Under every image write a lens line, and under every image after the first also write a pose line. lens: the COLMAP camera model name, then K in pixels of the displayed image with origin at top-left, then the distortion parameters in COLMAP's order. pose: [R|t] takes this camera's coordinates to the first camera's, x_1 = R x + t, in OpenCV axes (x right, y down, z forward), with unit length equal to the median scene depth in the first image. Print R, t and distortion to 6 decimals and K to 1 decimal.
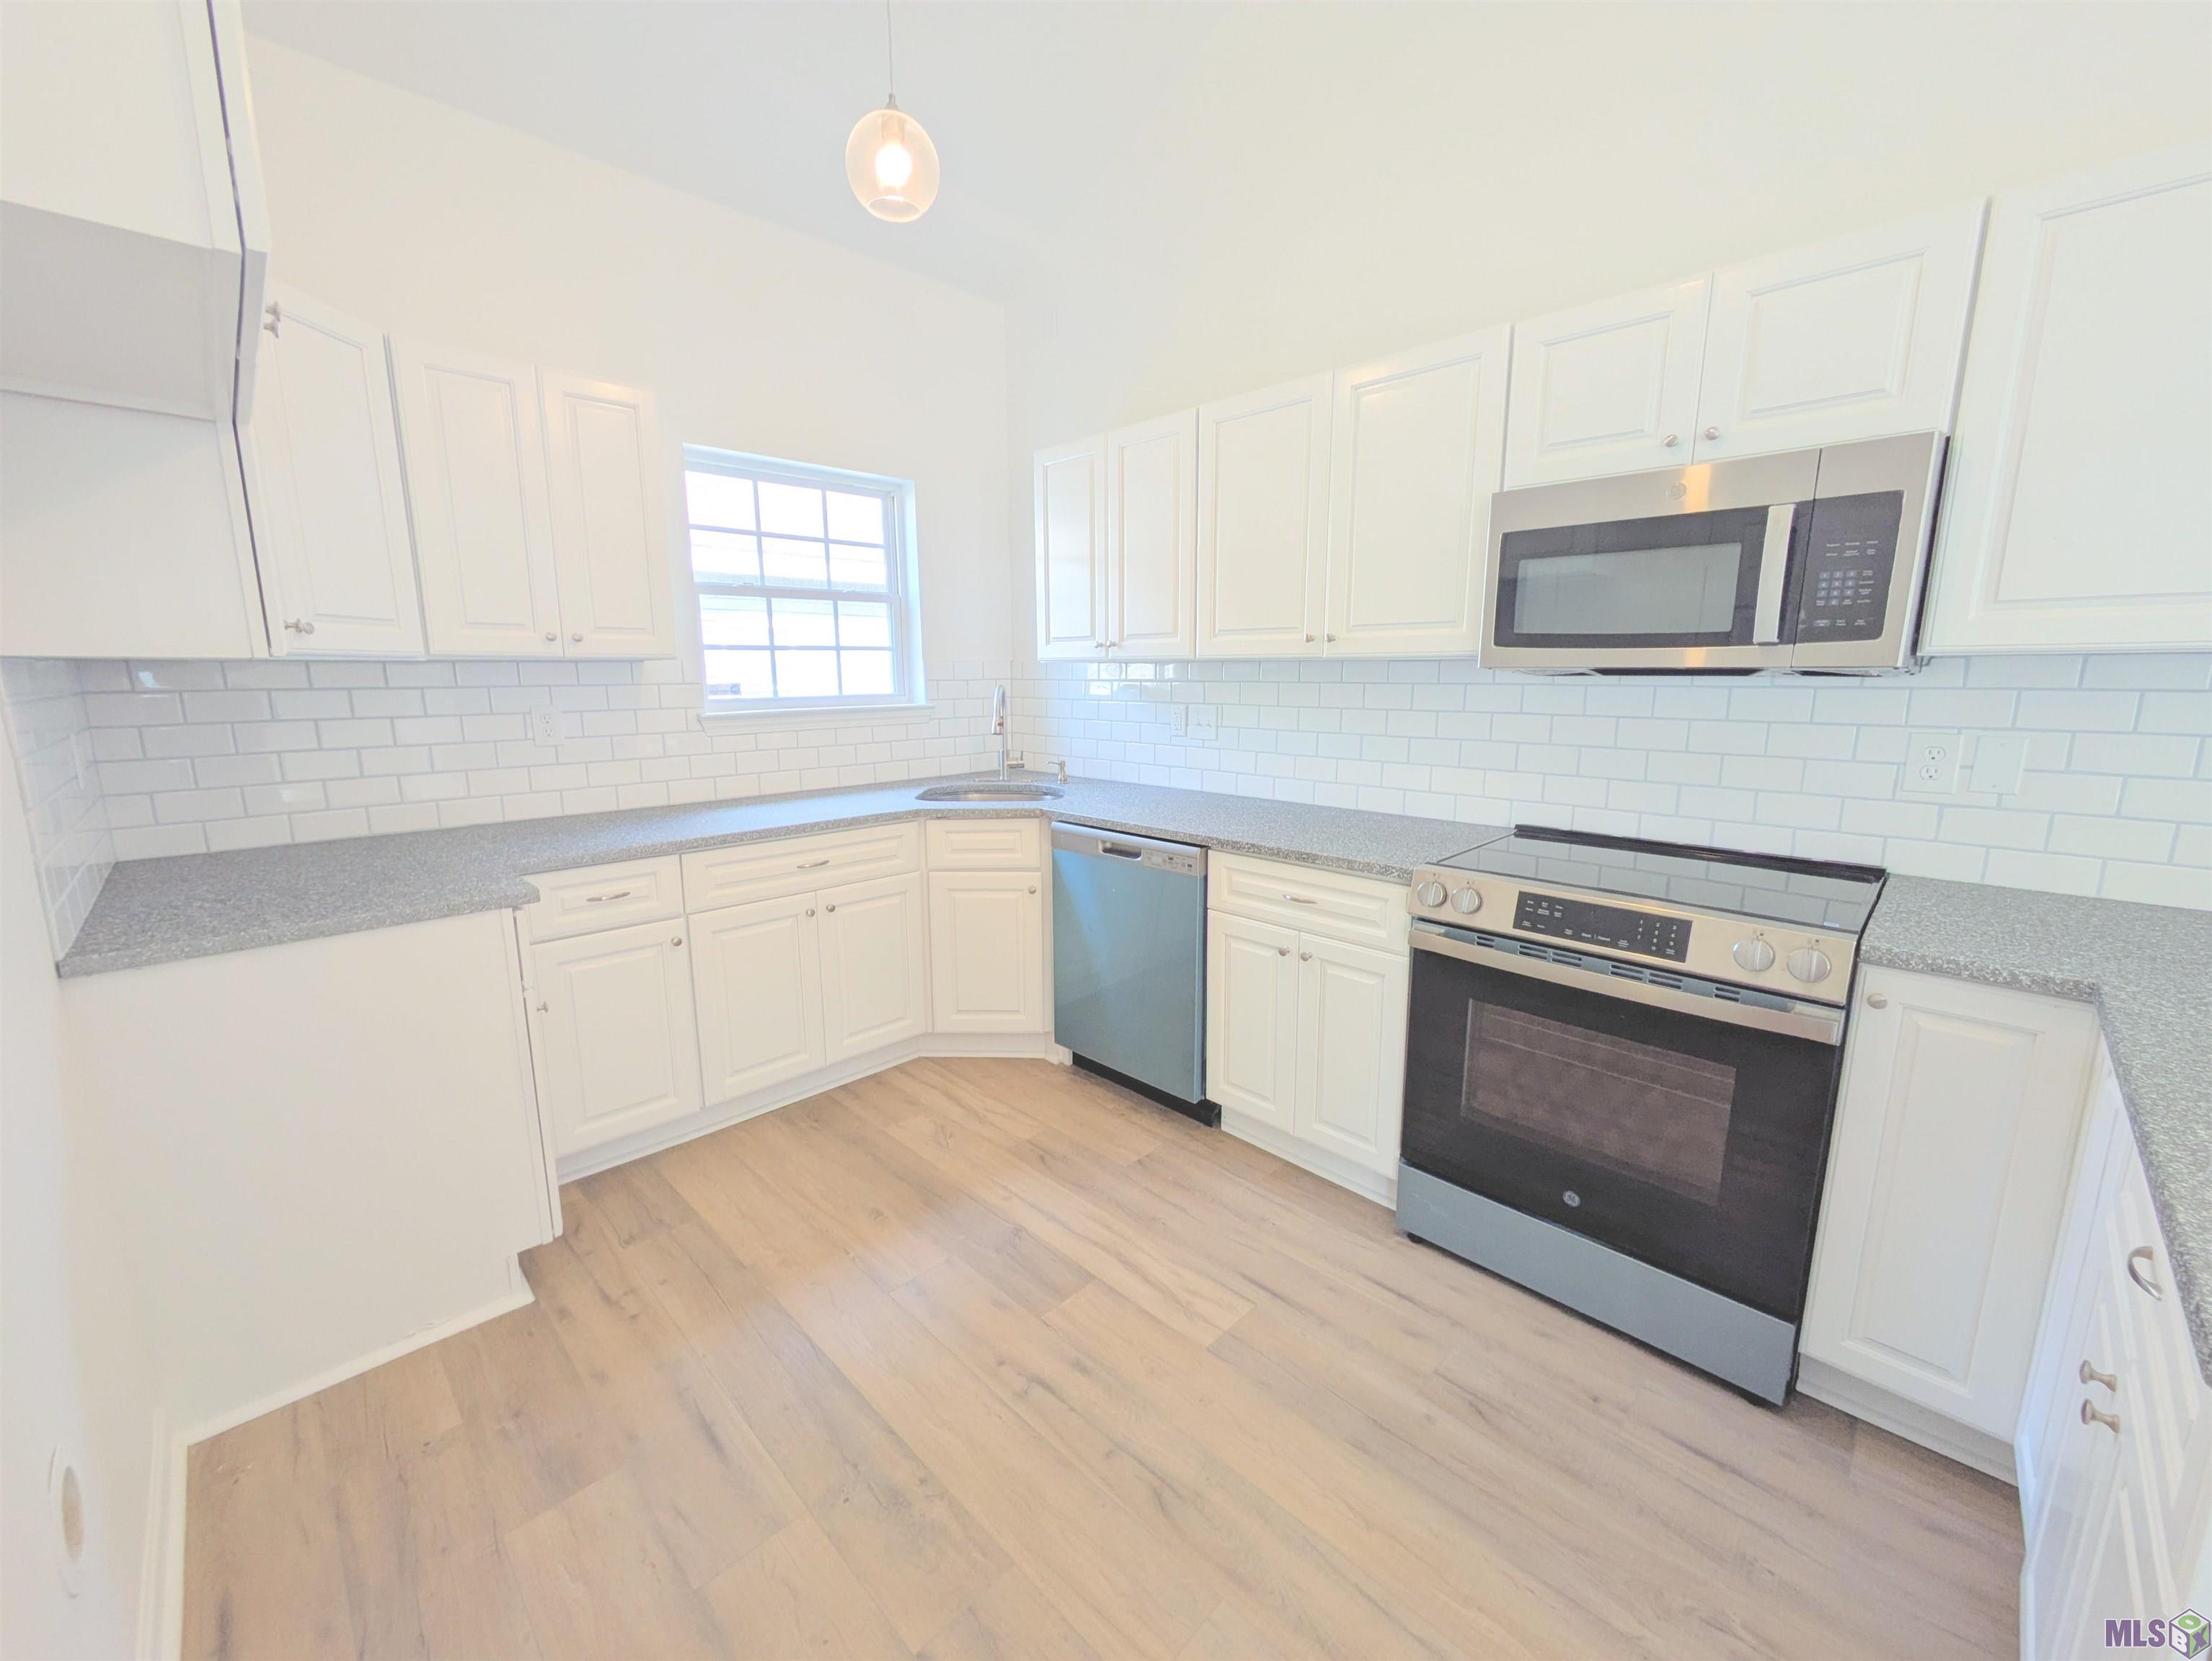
lens RADIAL K [[874.4, 0, 1098.6], [0, 874.4, 830.0], [0, 0, 1]] dist [-0.007704, 0.000019]
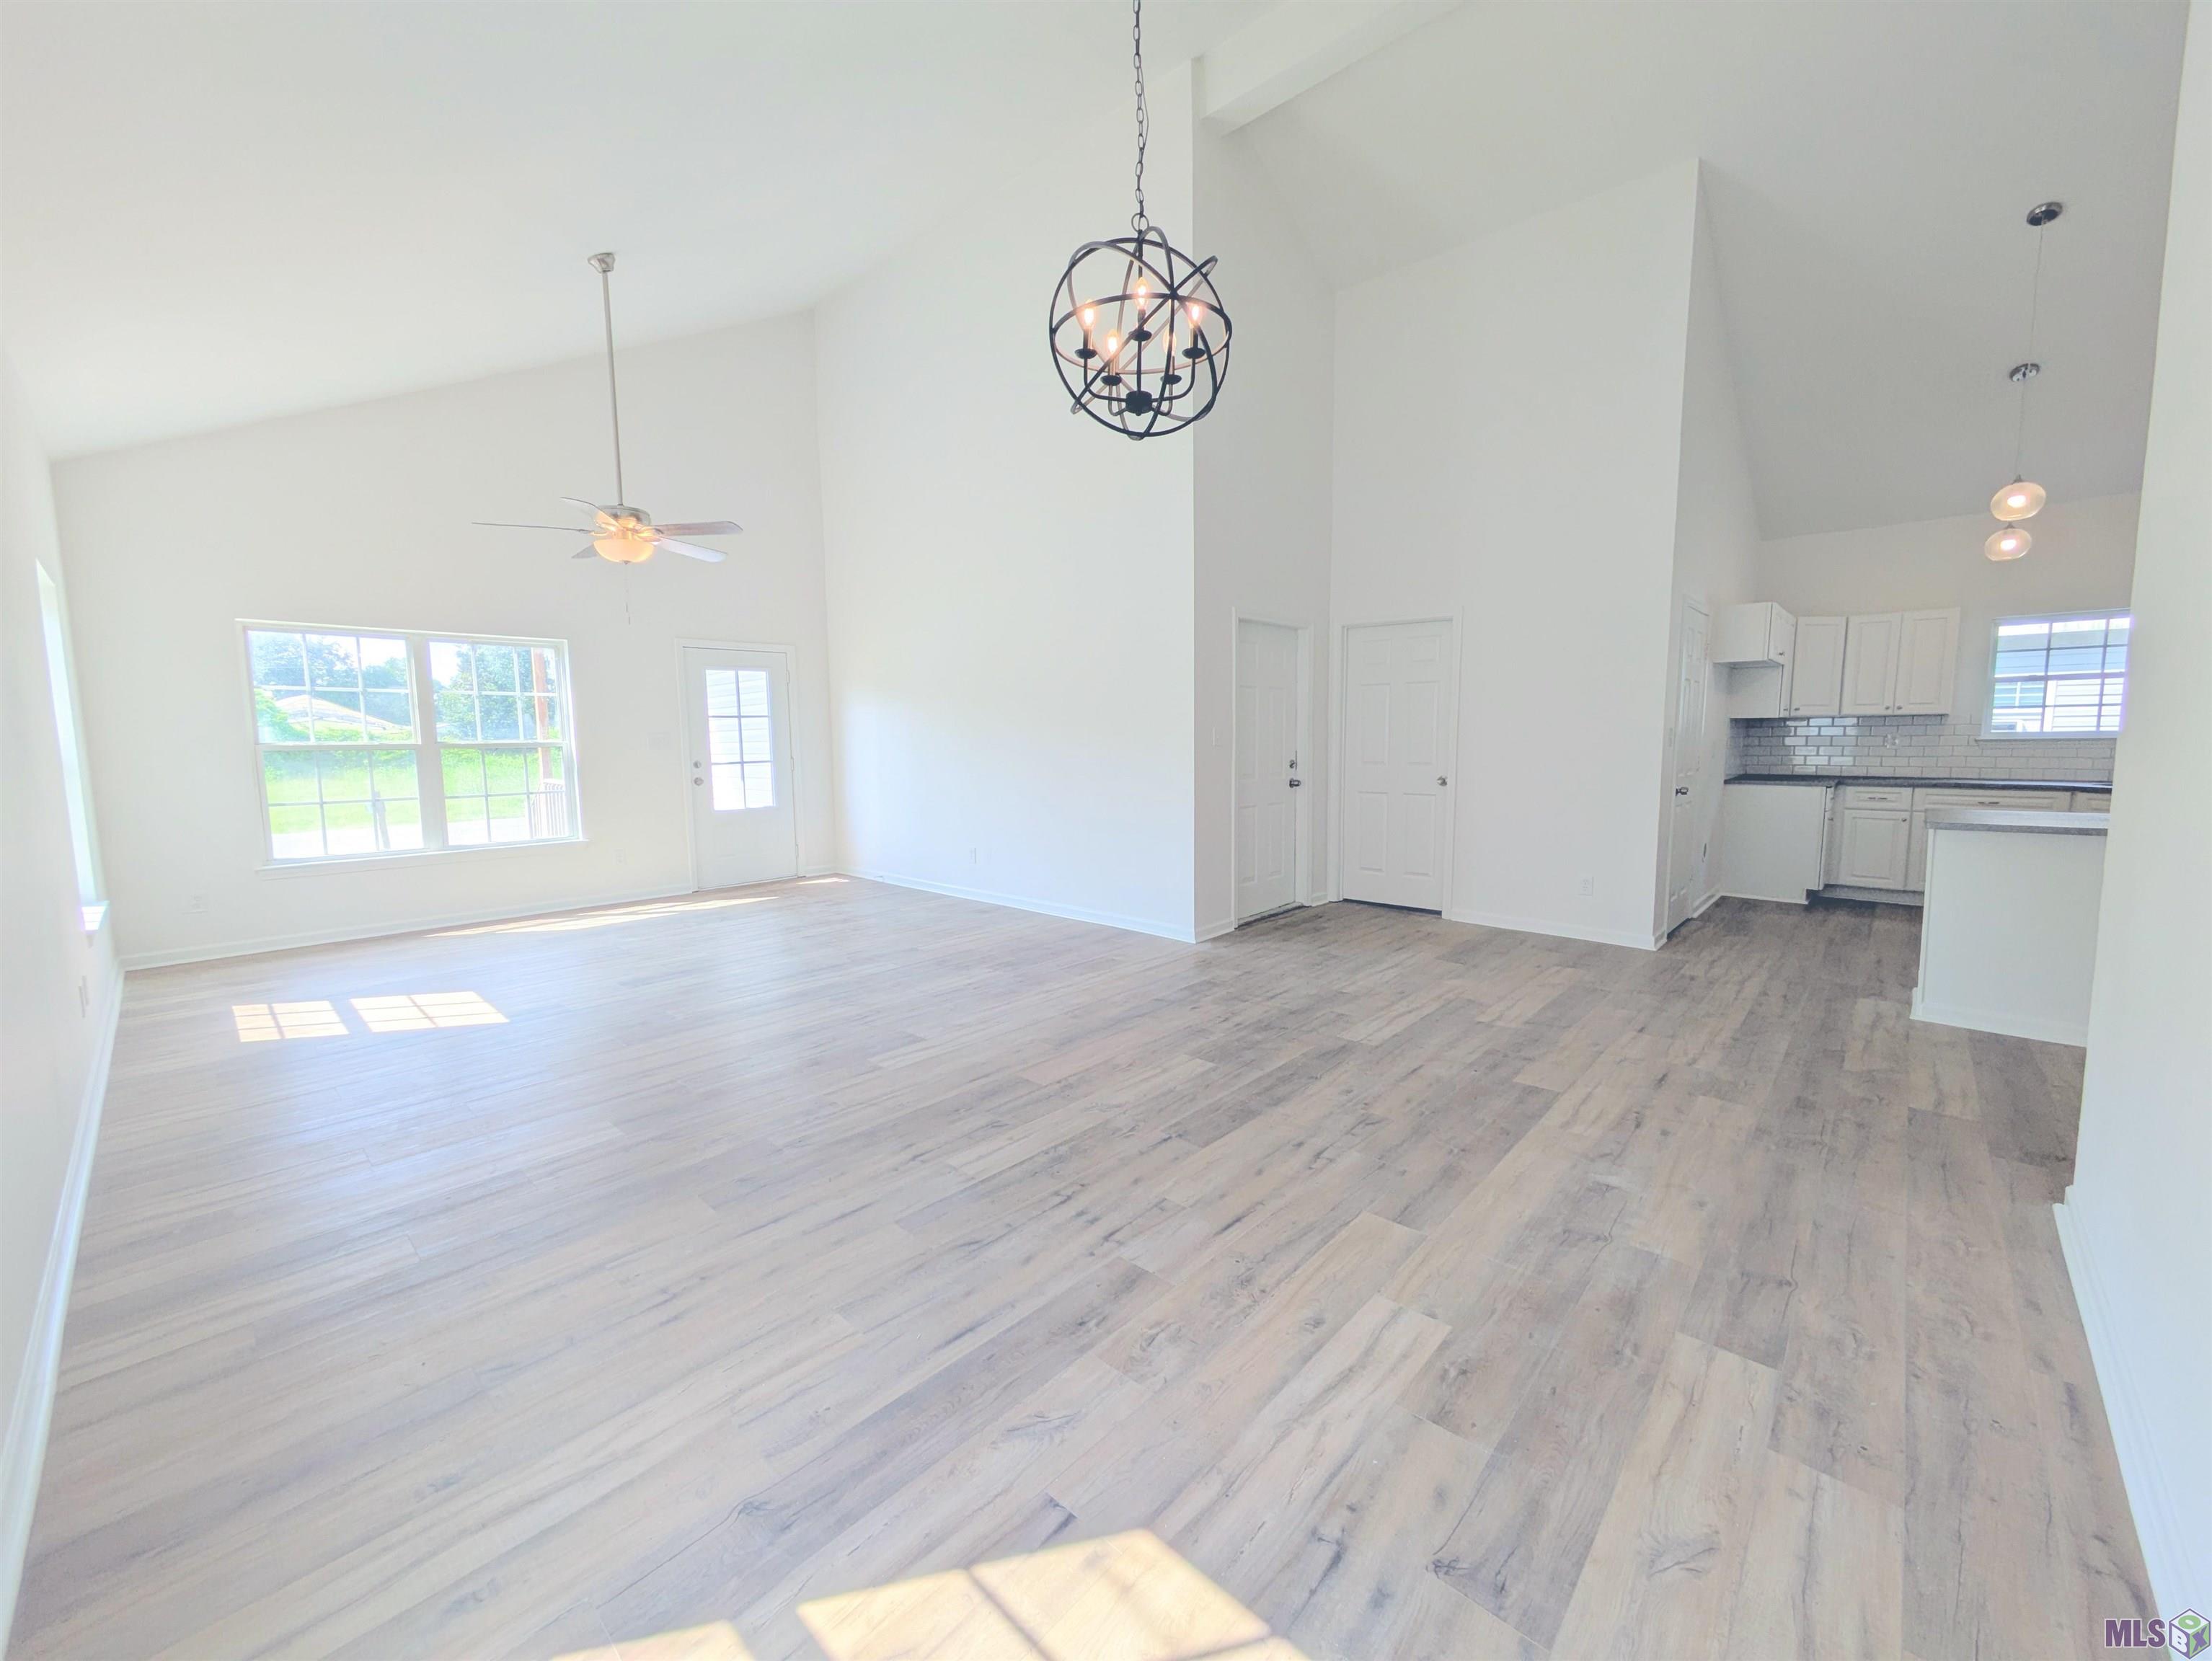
lens RADIAL K [[874.4, 0, 1098.6], [0, 874.4, 830.0], [0, 0, 1]] dist [-0.007704, 0.000019]
pose [[0.056065, 0.107954, -0.992574, 1.551903], [-0.161728, 0.981990, 0.097668, 0.227976], [0.985241, 0.155052, 0.072515, -1.239220]]
